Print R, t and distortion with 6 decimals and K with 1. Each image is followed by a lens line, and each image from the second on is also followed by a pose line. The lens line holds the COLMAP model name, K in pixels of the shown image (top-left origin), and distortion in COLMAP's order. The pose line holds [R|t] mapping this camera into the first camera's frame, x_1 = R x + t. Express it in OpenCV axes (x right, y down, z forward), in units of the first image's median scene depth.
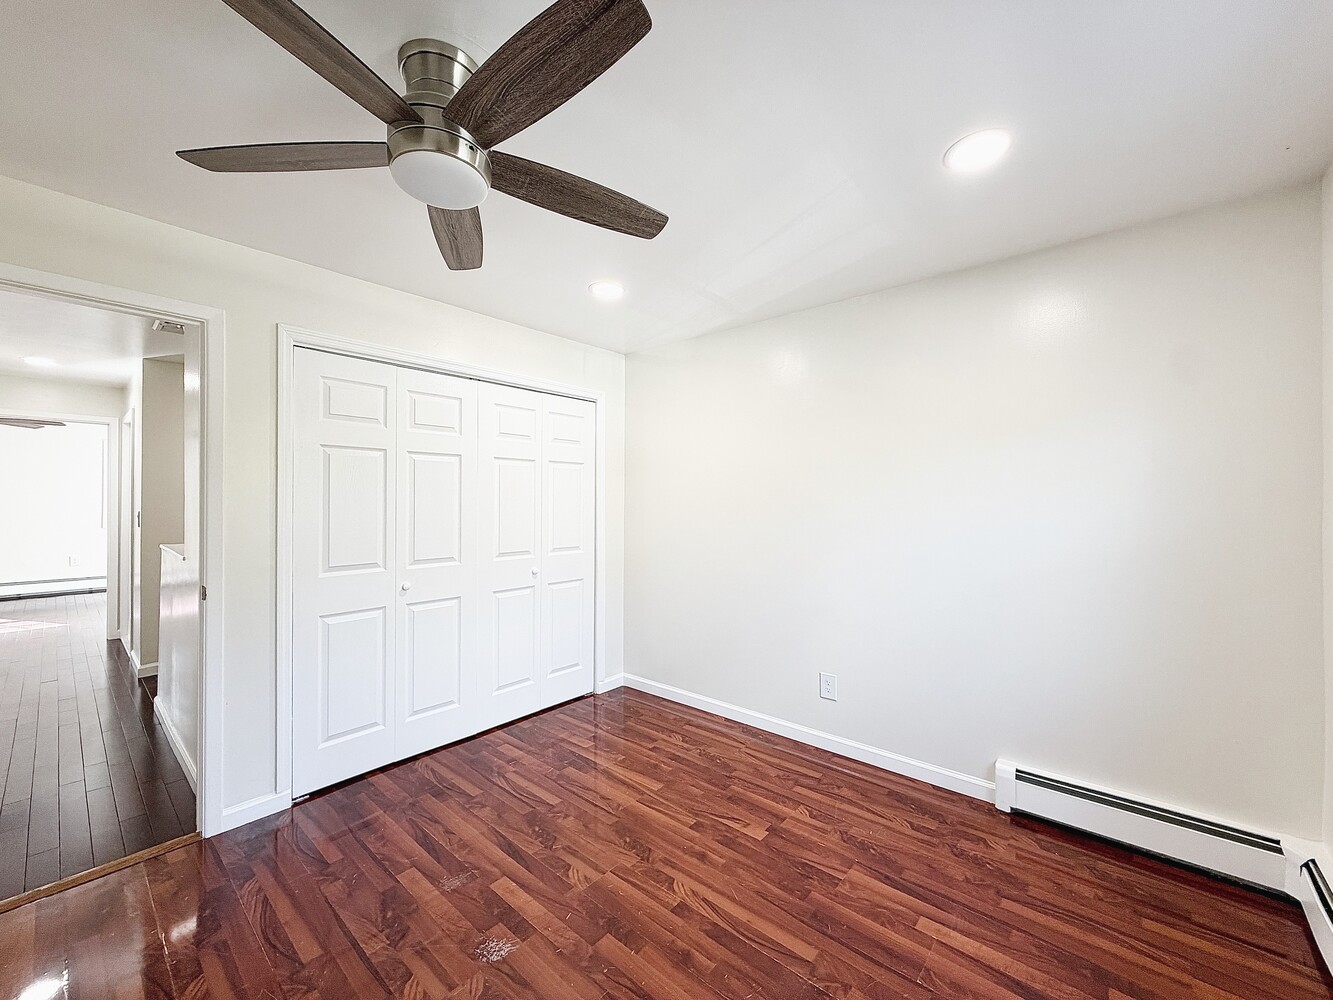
lens RADIAL K [[534.0, 0, 666.5], [0, 534.0, 500.0], [0, 0, 1]] dist [-0.000421, 0.000292]
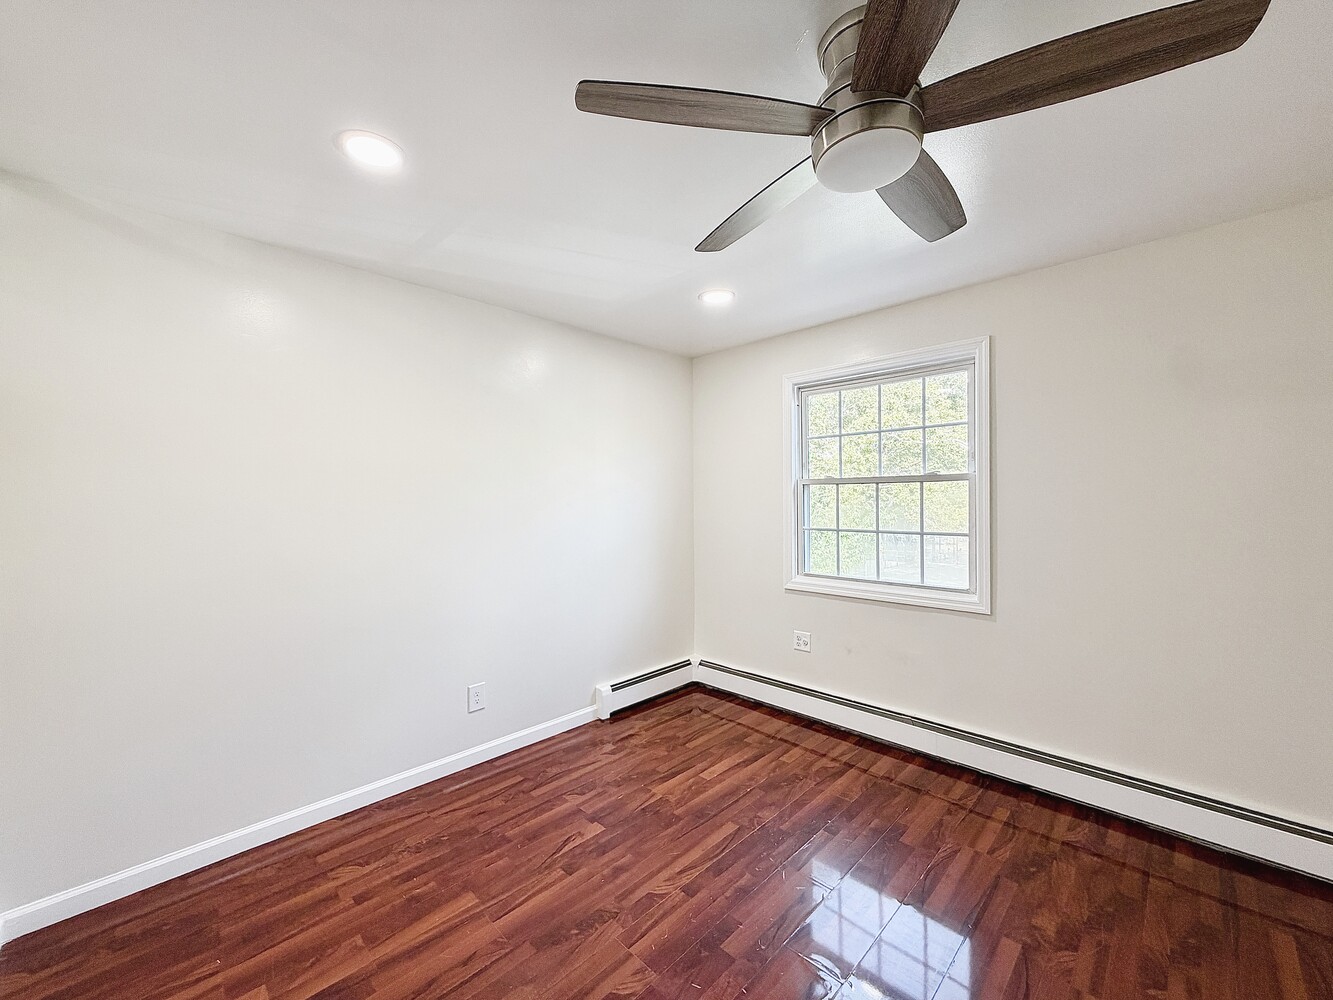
lens RADIAL K [[534.0, 0, 666.5], [0, 534.0, 500.0], [0, 0, 1]] dist [-0.000421, 0.000292]
pose [[0.066358, -0.006121, 0.997777, -0.832025], [0.002129, 0.999980, 0.005993, -0.014835], [-0.997794, 0.001726, 0.066370, 0.783559]]
